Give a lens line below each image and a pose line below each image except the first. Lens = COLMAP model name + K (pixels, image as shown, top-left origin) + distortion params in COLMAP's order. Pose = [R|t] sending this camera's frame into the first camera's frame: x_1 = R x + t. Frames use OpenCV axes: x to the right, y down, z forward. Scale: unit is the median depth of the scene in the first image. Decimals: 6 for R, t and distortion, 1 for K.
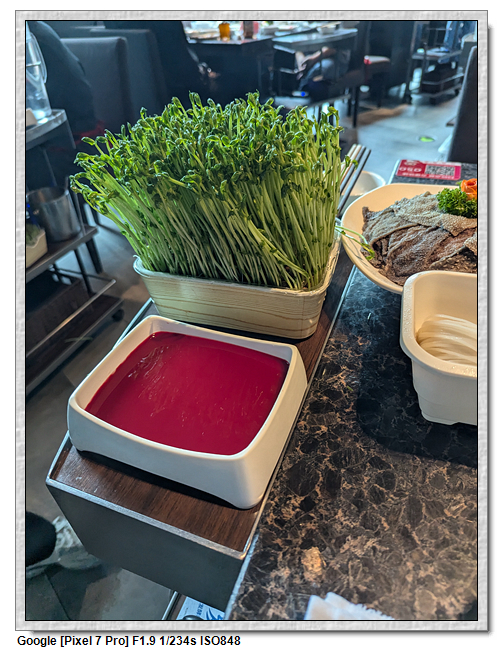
lens RADIAL K [[466.6, 0, 247.5], [0, 466.6, 317.2], [0, 0, 1]] dist [0.027491, -0.003769]
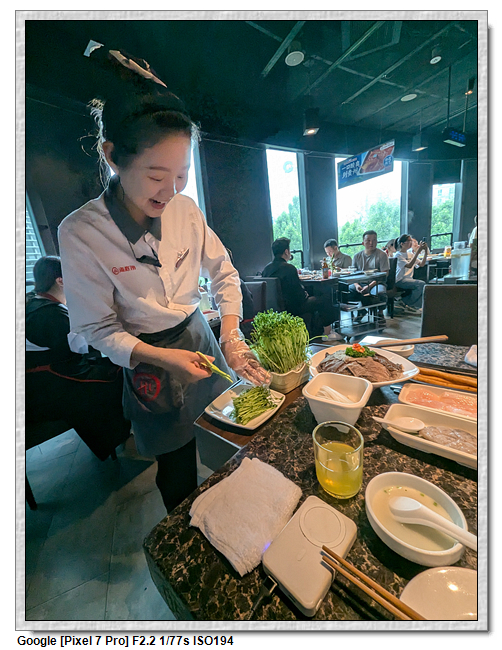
lens RADIAL K [[265.6, 0, 251.0], [0, 265.6, 325.0], [0, 0, 1]] dist [-0.001919, -0.000479]
pose [[0.949858, 0.030821, -0.311160, 0.401435], [-0.134442, 0.938706, -0.317421, 0.186200], [0.282304, 0.343338, 0.895781, -0.620547]]
